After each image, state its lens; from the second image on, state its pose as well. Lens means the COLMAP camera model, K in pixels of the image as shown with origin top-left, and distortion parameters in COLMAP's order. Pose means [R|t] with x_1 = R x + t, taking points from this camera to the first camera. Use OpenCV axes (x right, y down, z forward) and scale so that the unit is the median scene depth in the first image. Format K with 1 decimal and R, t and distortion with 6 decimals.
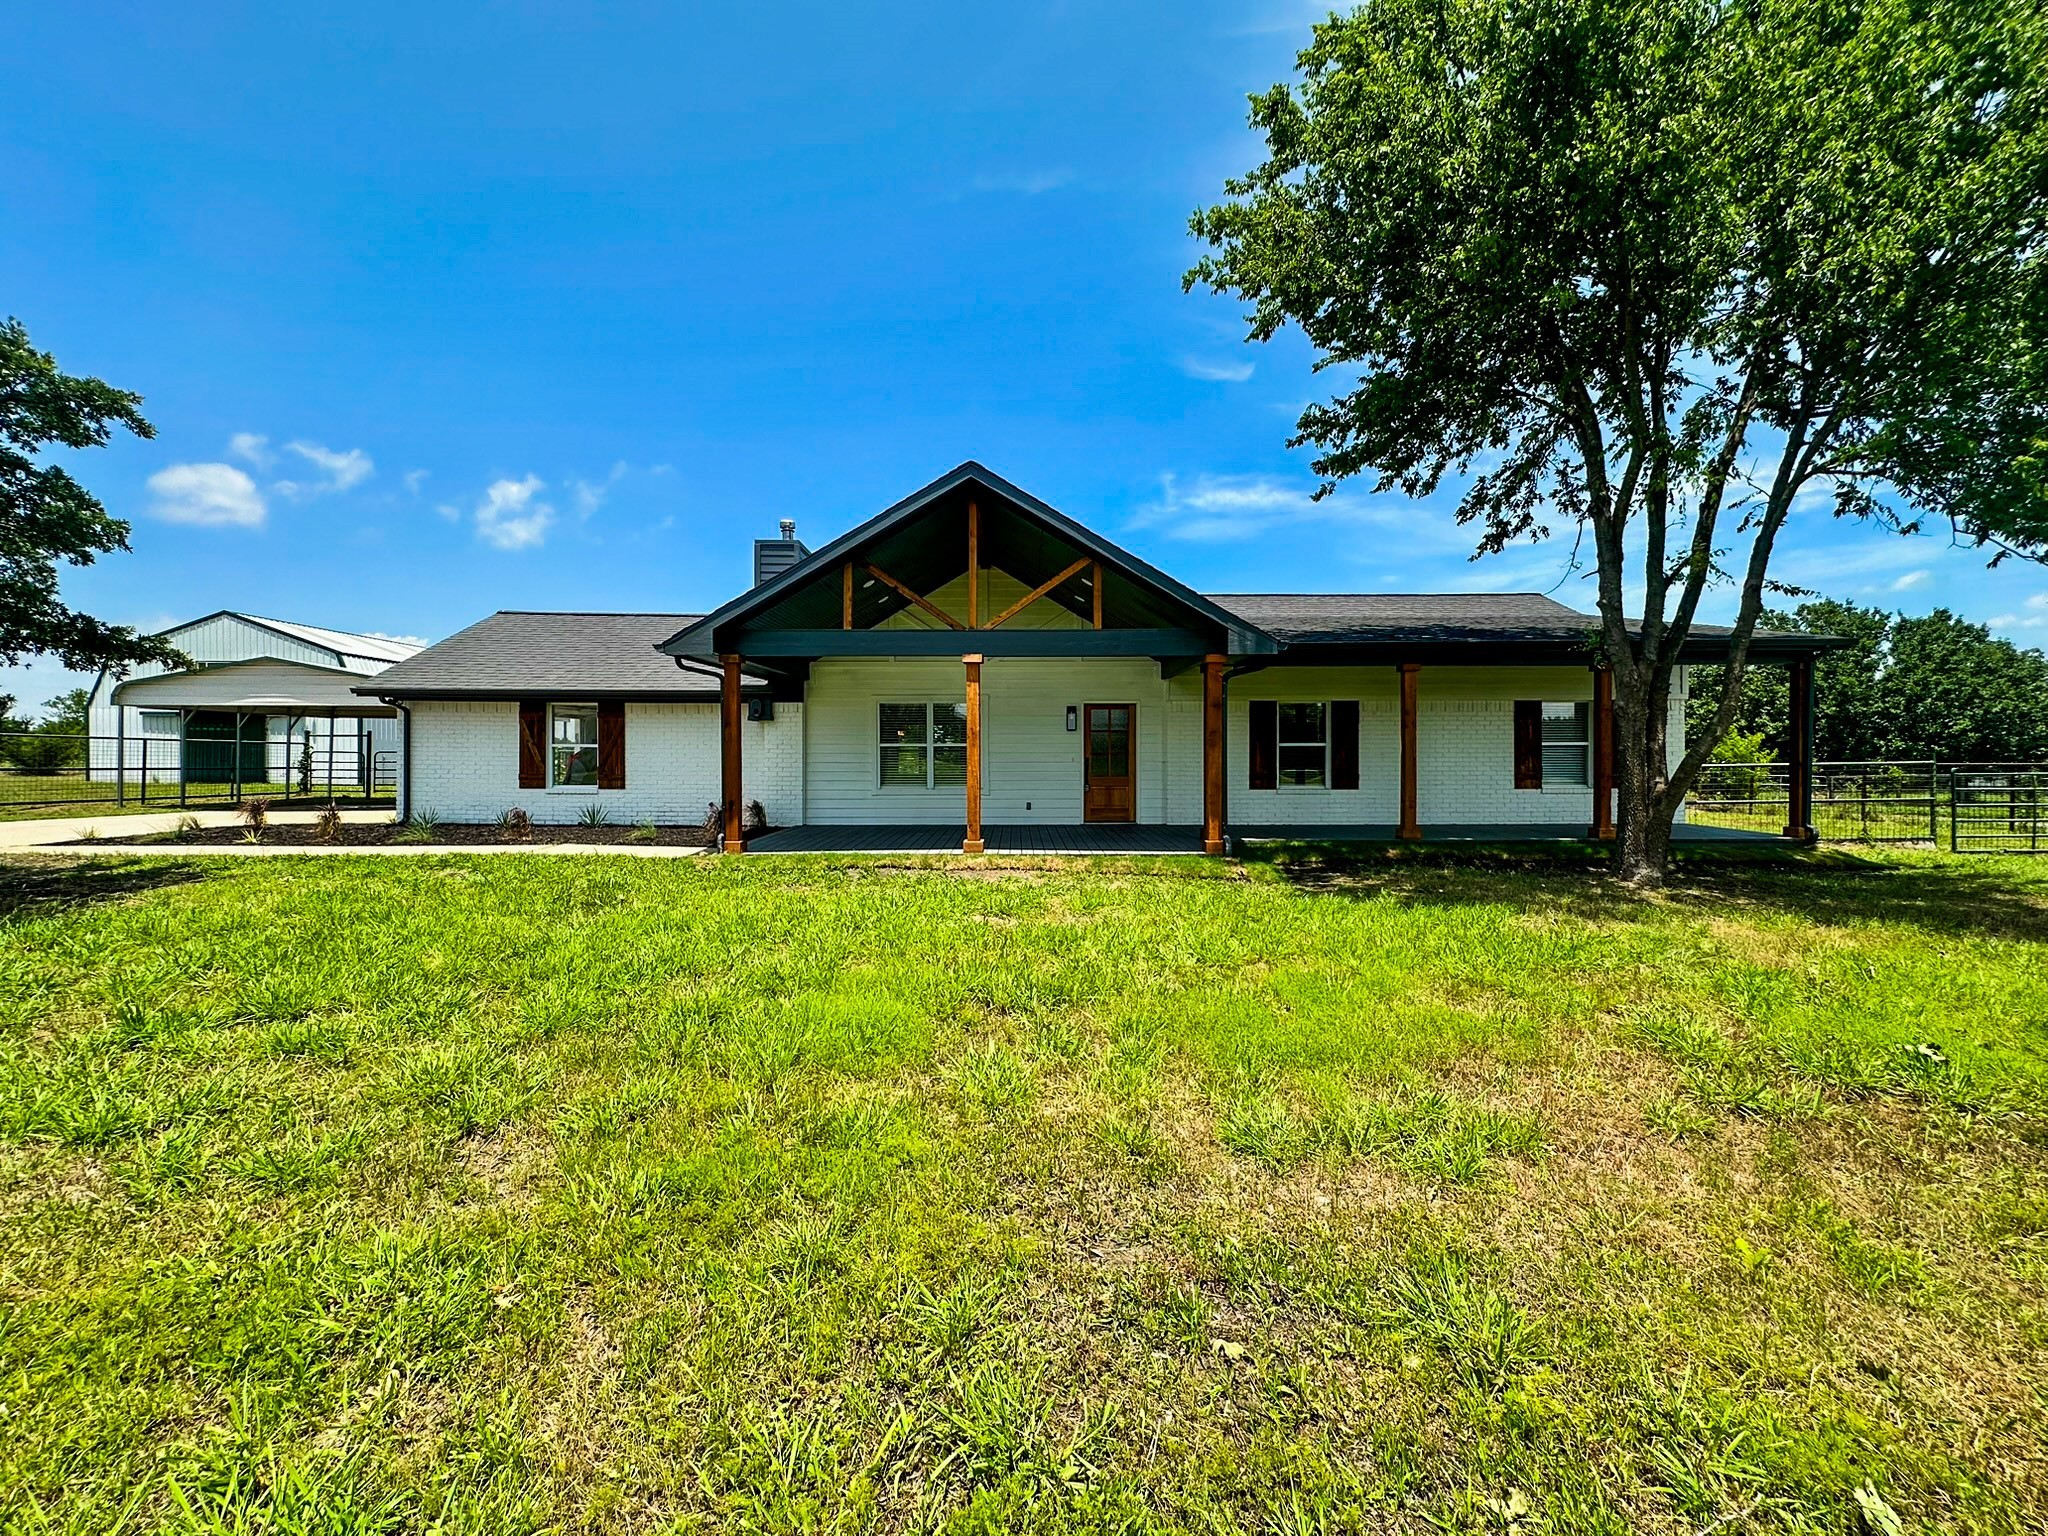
lens RADIAL K [[817.1, 0, 1016.6], [0, 817.1, 767.7], [0, 0, 1]] dist [-0.001646, -0.000095]
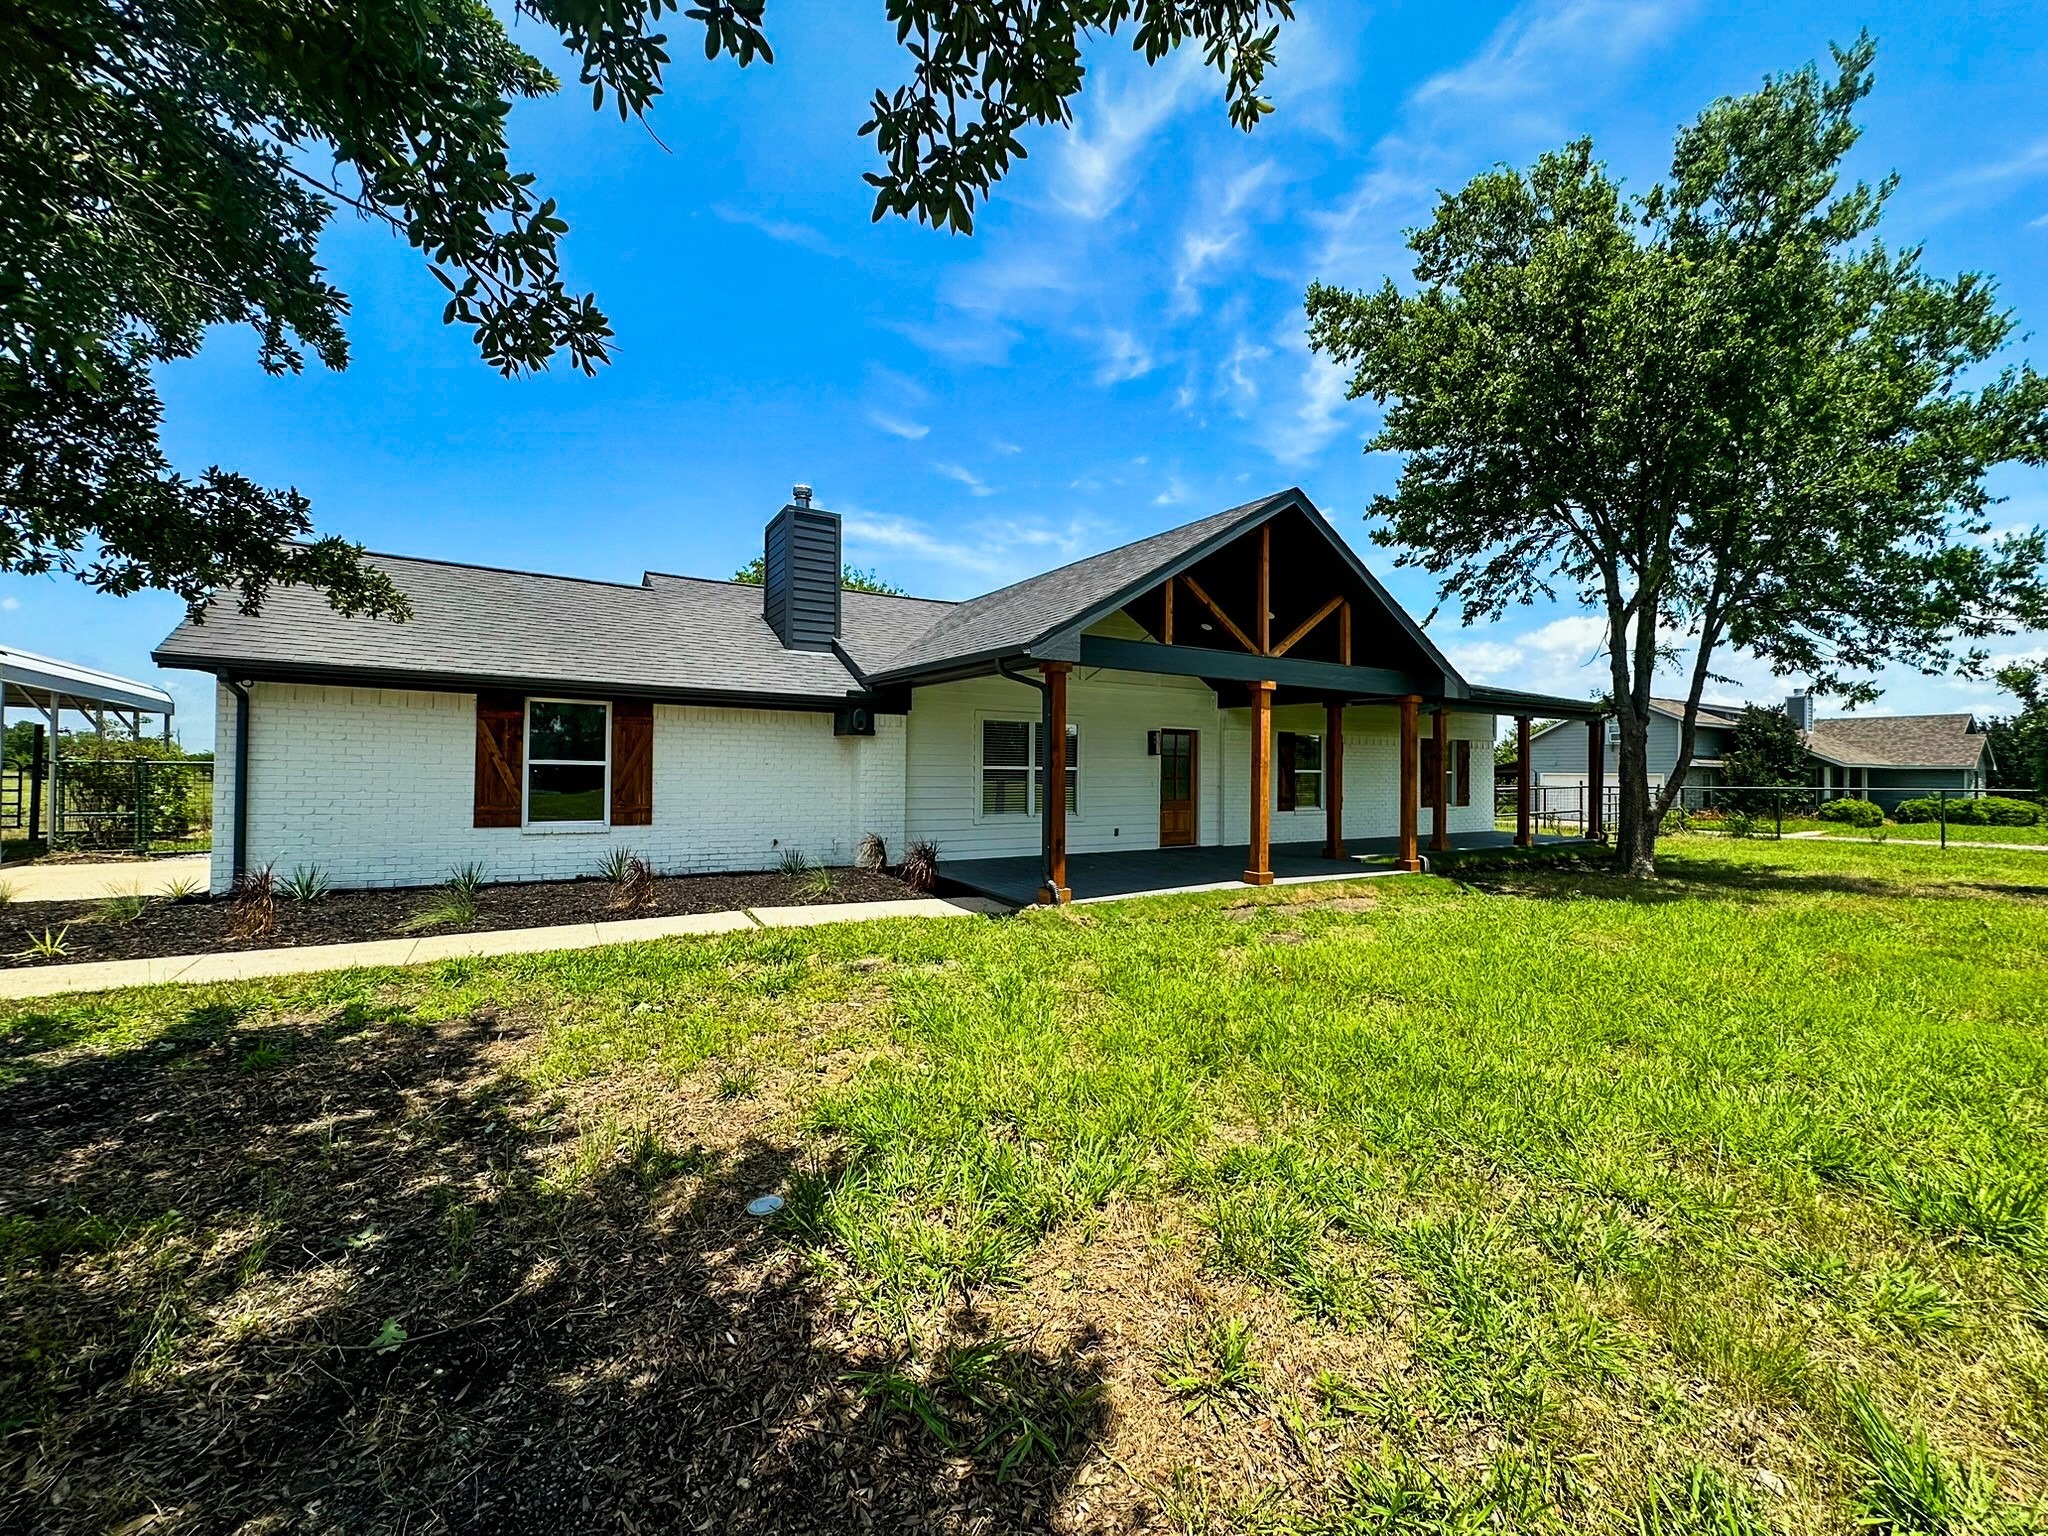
lens RADIAL K [[817.1, 0, 1016.6], [0, 817.1, 767.7], [0, 0, 1]] dist [-0.001646, -0.000095]
pose [[0.854124, 0.010909, 0.519956, -0.590324], [-0.004555, 0.999899, -0.013496, -0.015745], [-0.520050, 0.009158, 0.854087, 0.235374]]
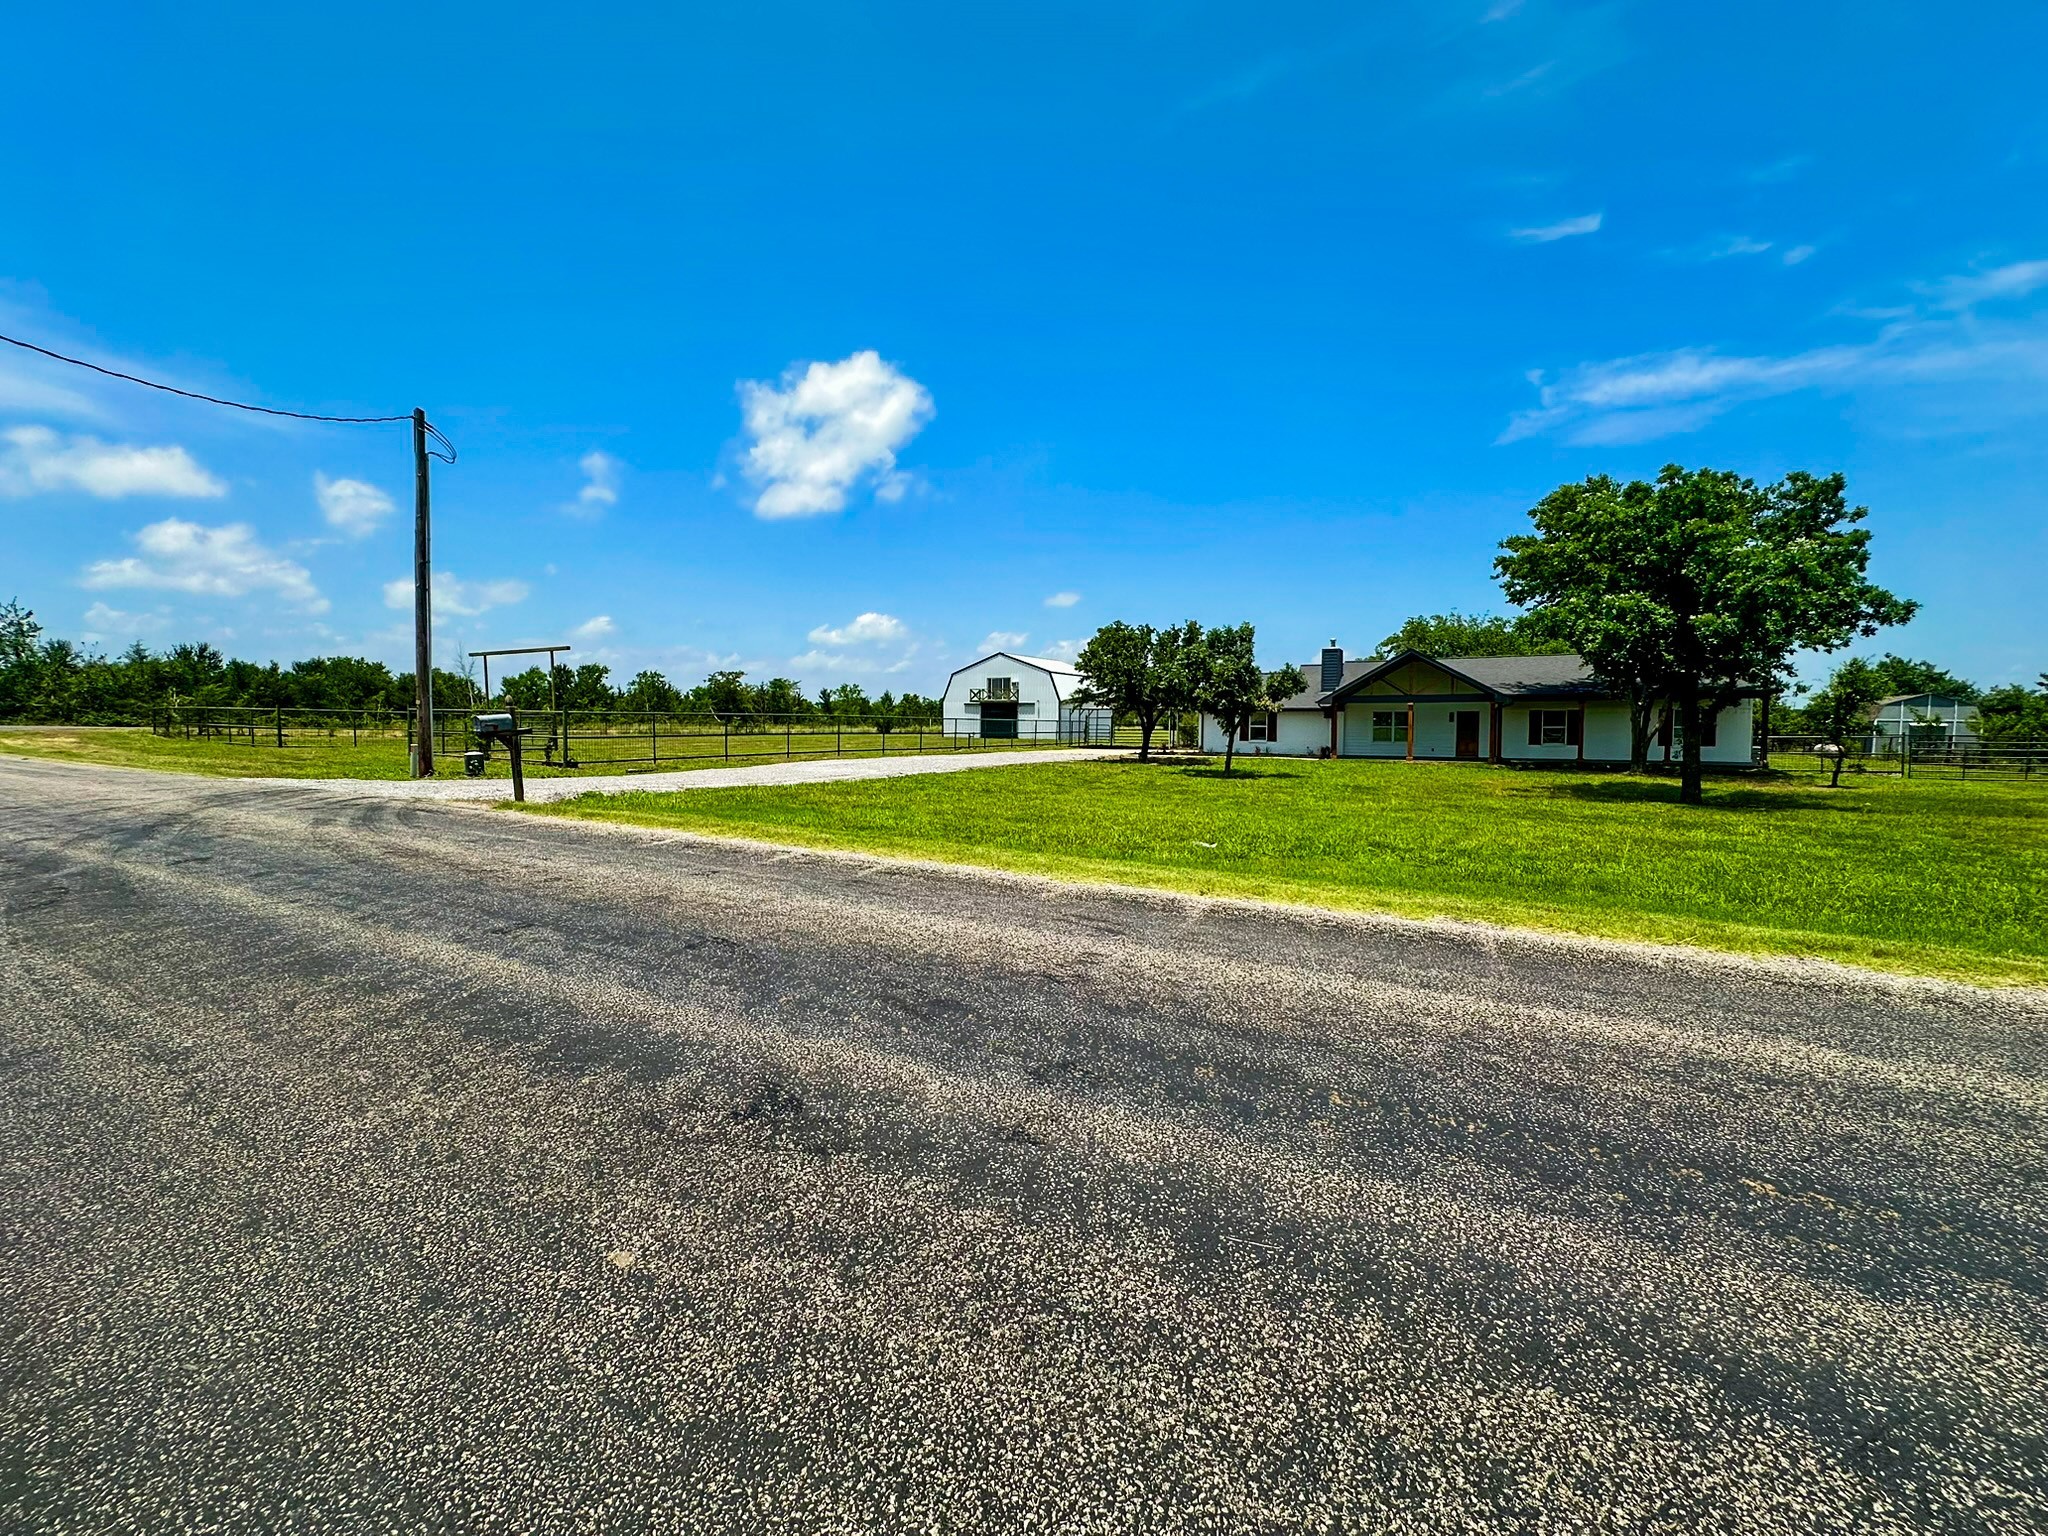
lens RADIAL K [[817.1, 0, 1016.6], [0, 817.1, 767.7], [0, 0, 1]] dist [-0.001646, -0.000095]
pose [[0.868434, 0.031819, -0.494782, 0.147538], [-0.013041, 0.999059, 0.041359, 0.011117], [0.495633, -0.029465, 0.868032, -1.917403]]
